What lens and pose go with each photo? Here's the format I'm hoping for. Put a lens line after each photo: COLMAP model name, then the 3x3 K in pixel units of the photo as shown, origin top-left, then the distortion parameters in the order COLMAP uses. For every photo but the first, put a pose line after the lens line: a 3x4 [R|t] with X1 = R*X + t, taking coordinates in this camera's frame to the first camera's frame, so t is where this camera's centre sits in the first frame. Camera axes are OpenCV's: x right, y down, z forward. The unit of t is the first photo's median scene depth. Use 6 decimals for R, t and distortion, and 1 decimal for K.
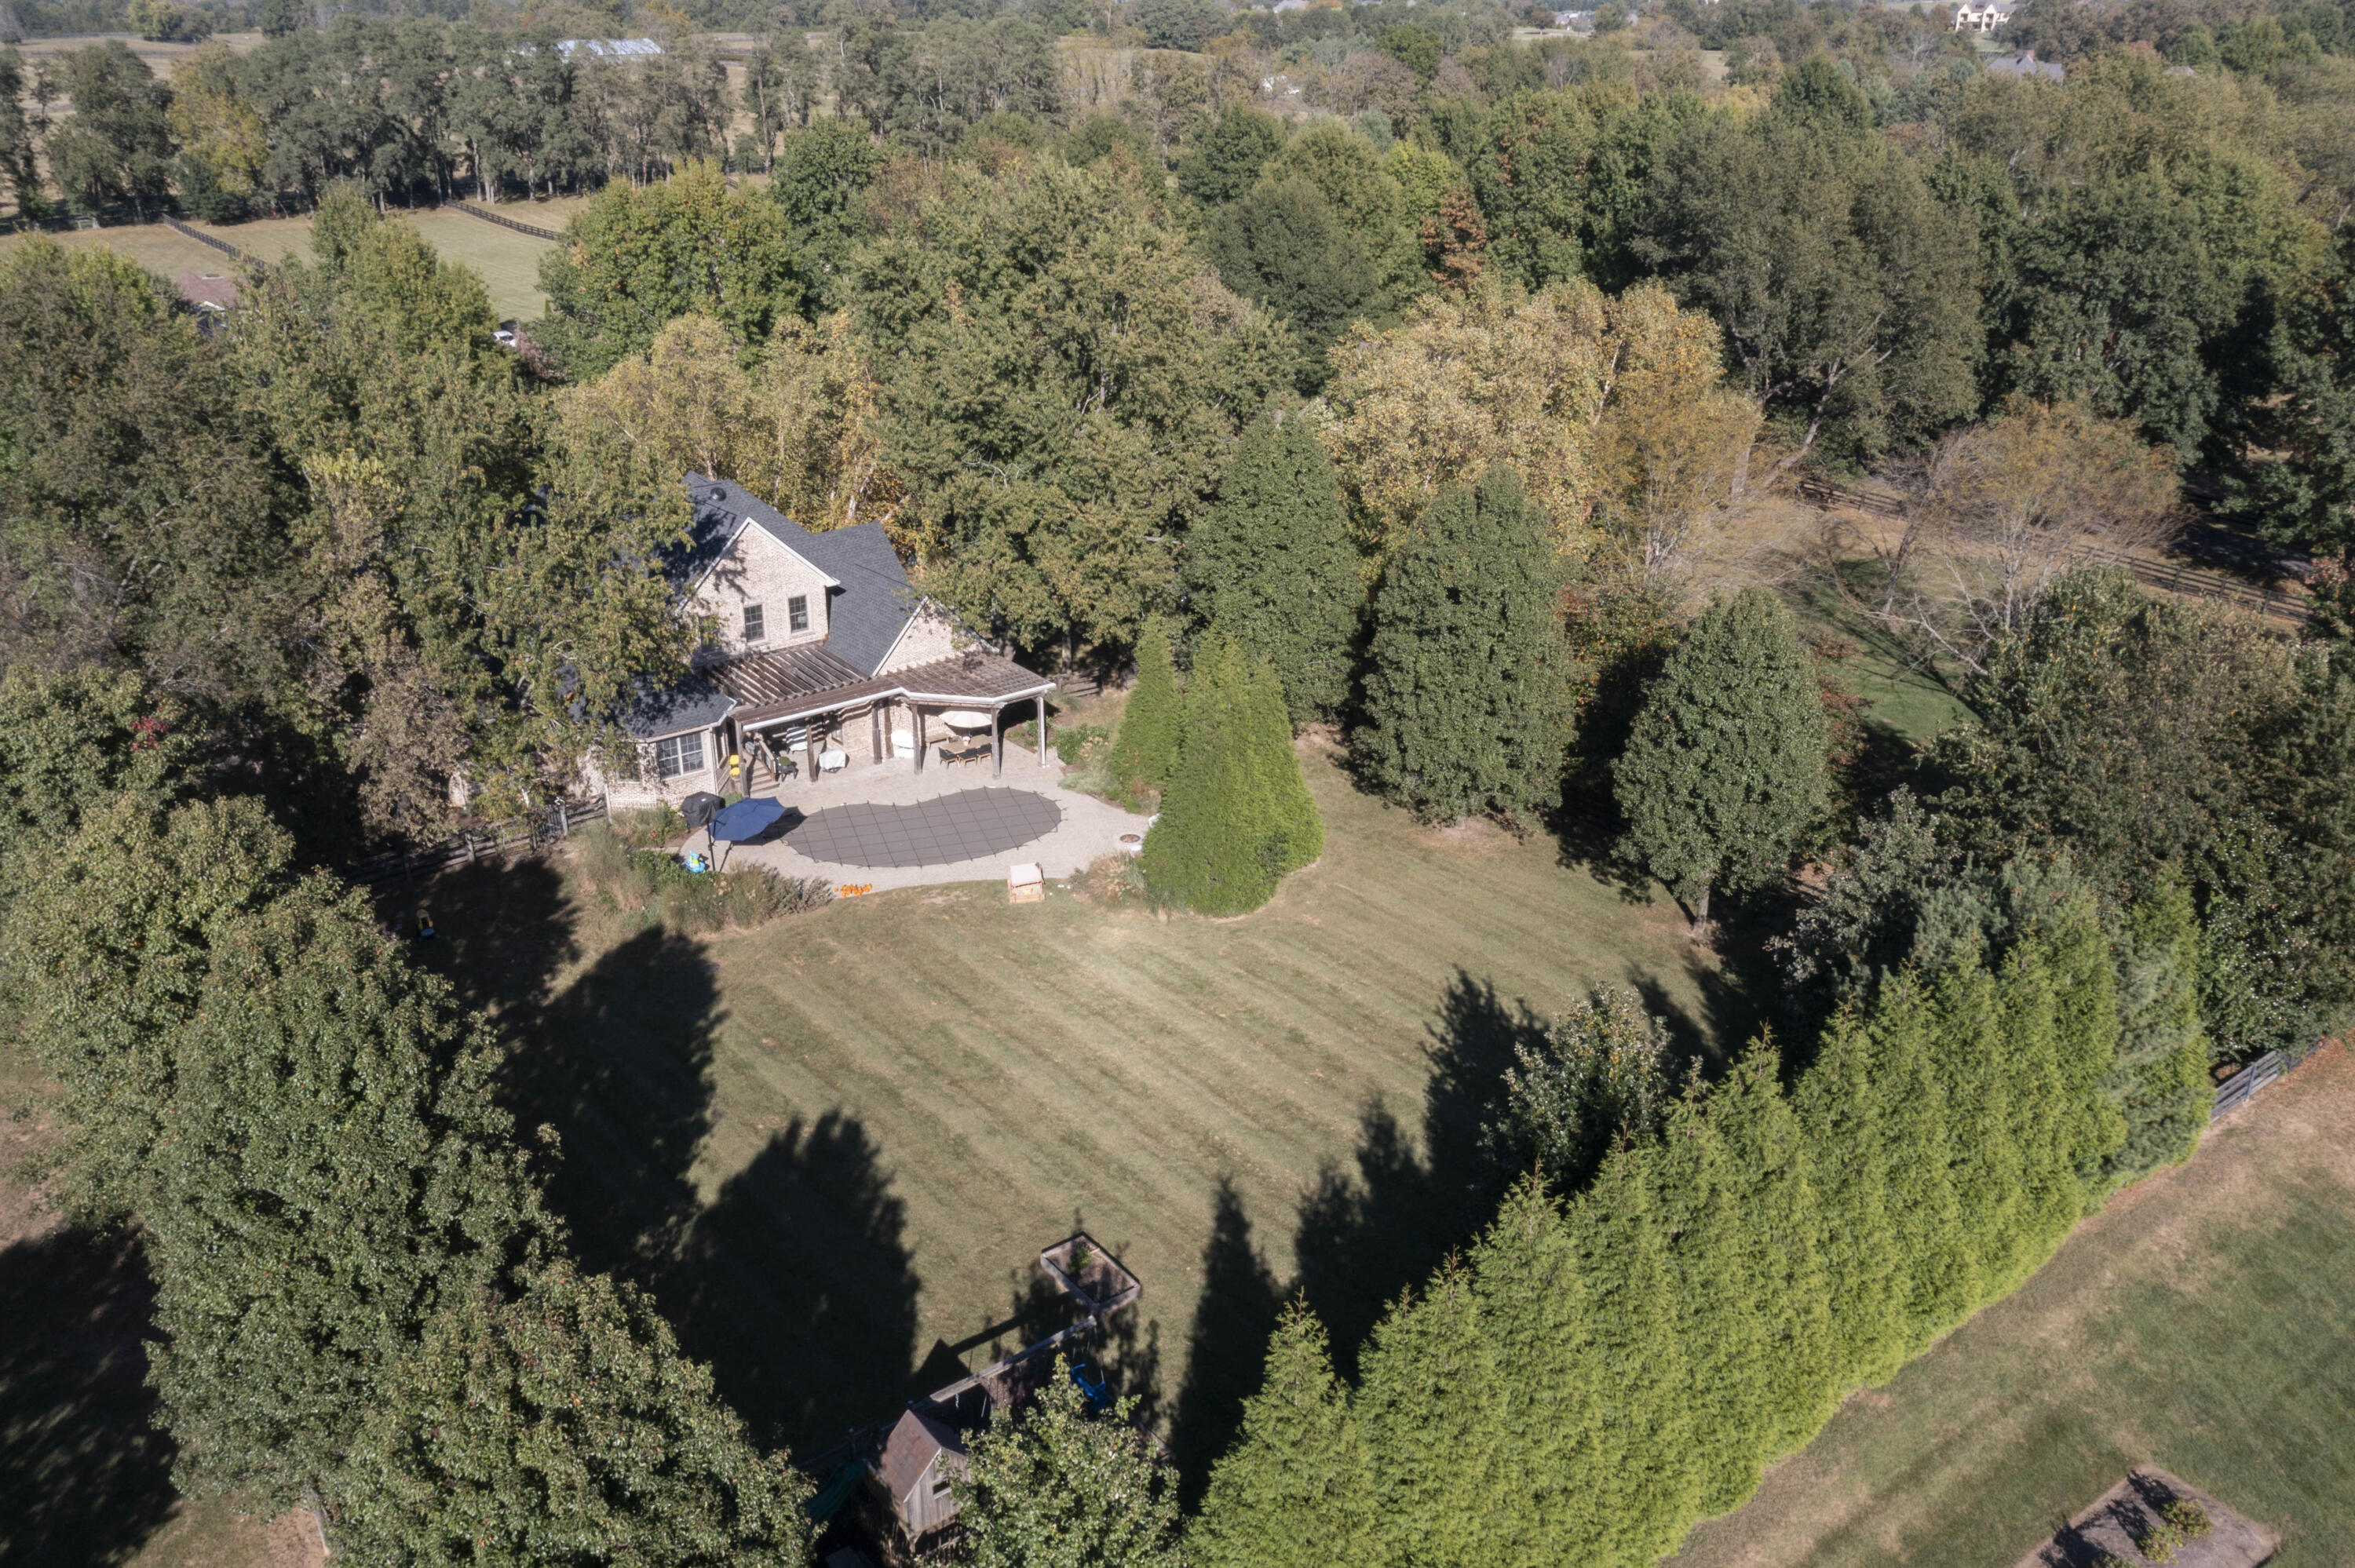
lens RADIAL K [[1888.0, 0, 1177.5], [0, 1888.0, 784.0], [0, 0, 1]] dist [-0.047063, 0.116038]
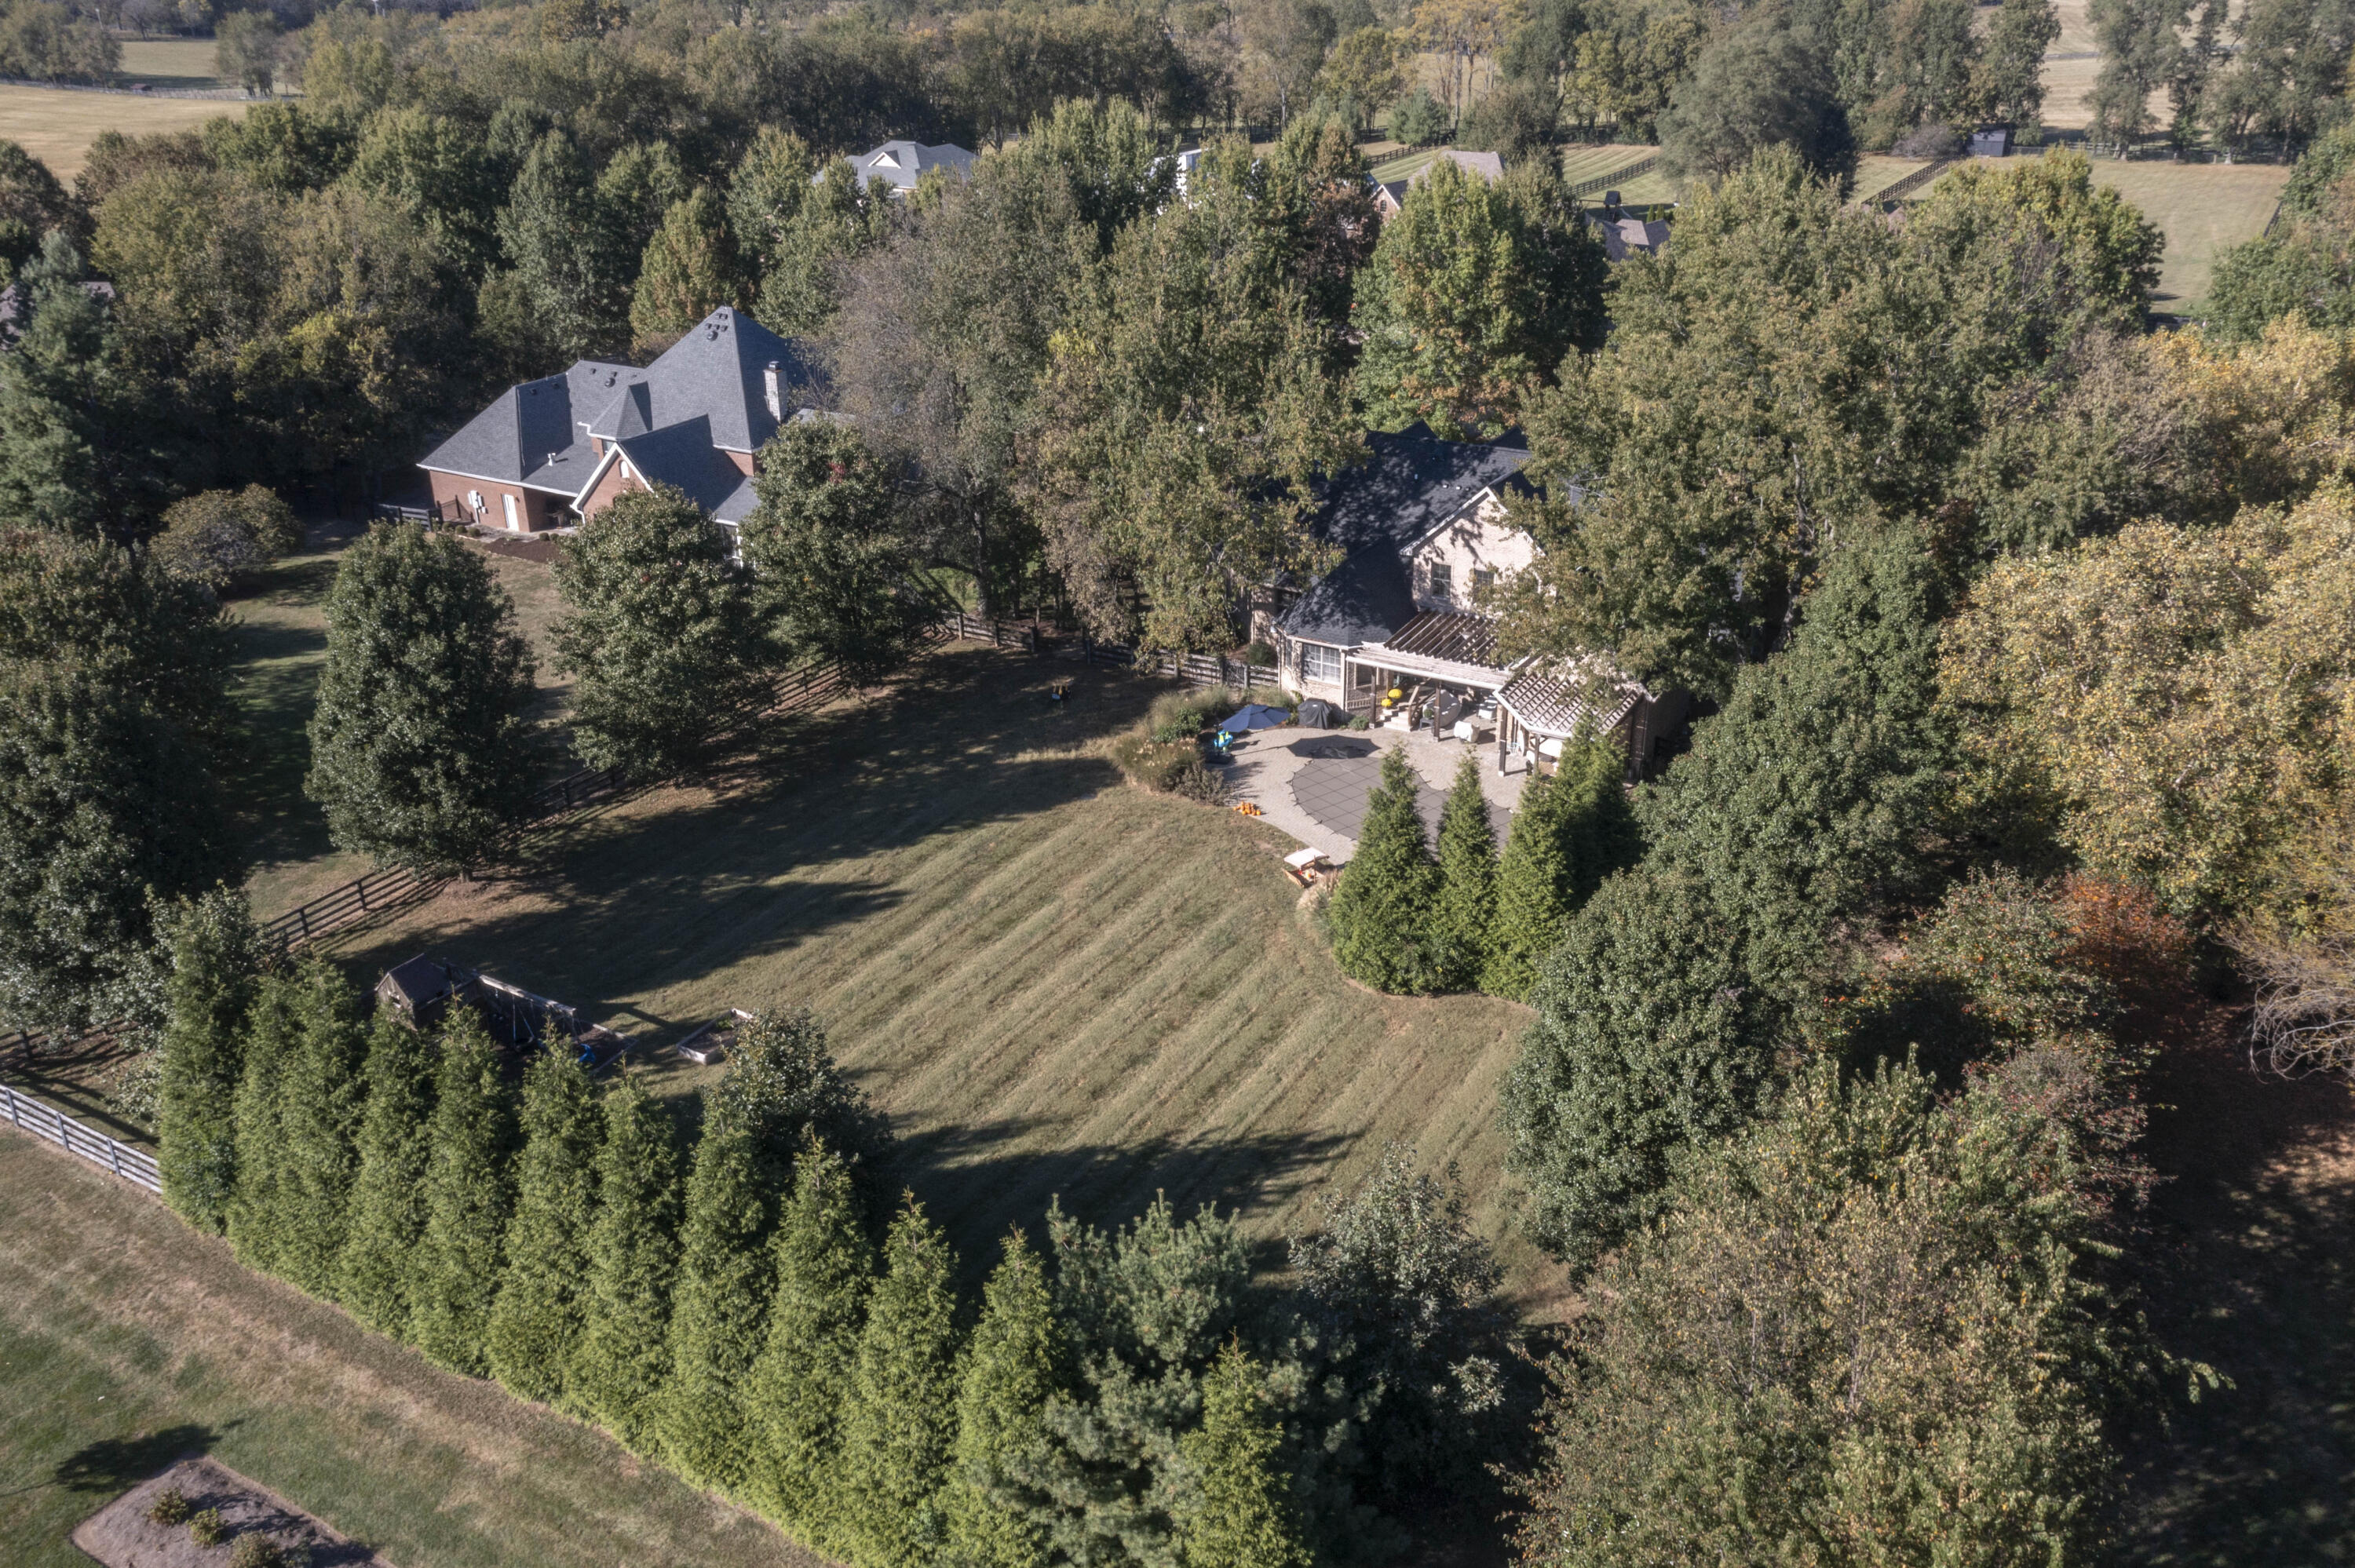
lens RADIAL K [[1888.0, 0, 1177.5], [0, 1888.0, 784.0], [0, 0, 1]] dist [-0.047063, 0.116038]
pose [[0.359369, 0.387658, -0.848867, 0.664380], [-0.353718, 0.898343, 0.260506, -0.204845], [0.863561, 0.206641, 0.459958, 0.399142]]
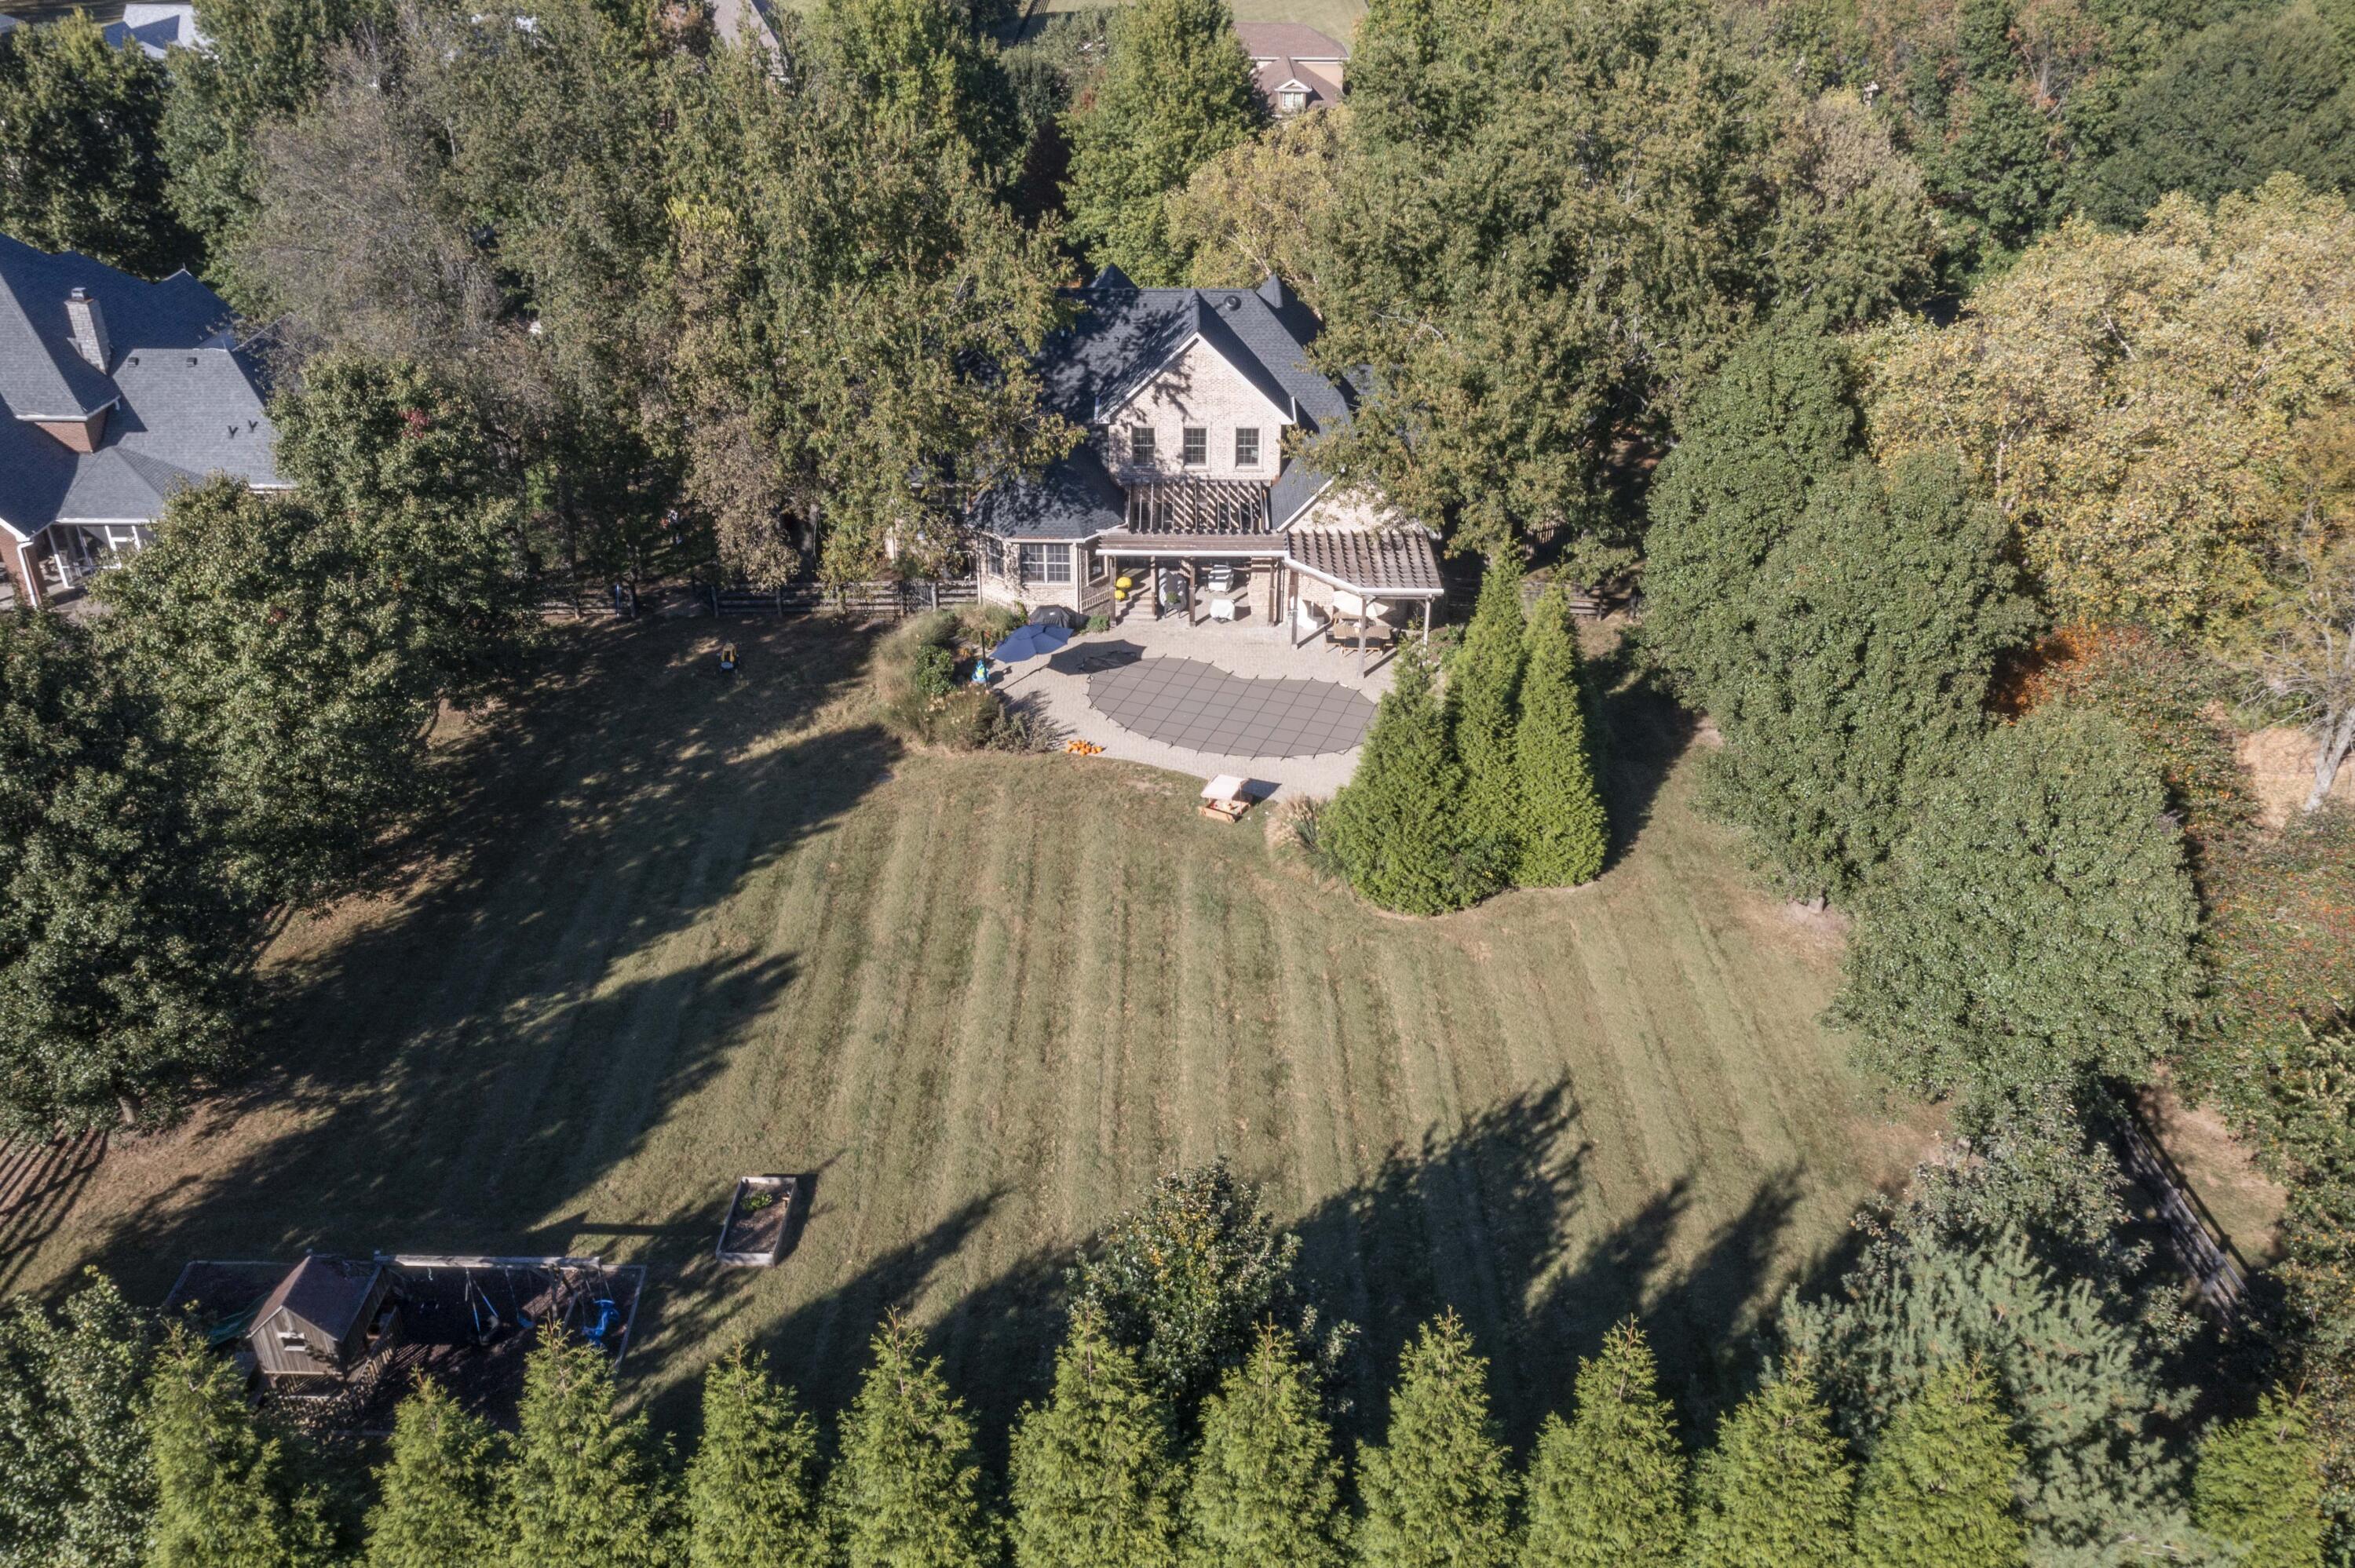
lens RADIAL K [[1888.0, 0, 1177.5], [0, 1888.0, 784.0], [0, 0, 1]] dist [-0.047063, 0.116038]
pose [[0.784498, 0.308258, -0.538089, 0.330989], [-0.249476, 0.951270, 0.181241, -0.095413], [0.567736, -0.007943, 0.823172, 0.227974]]
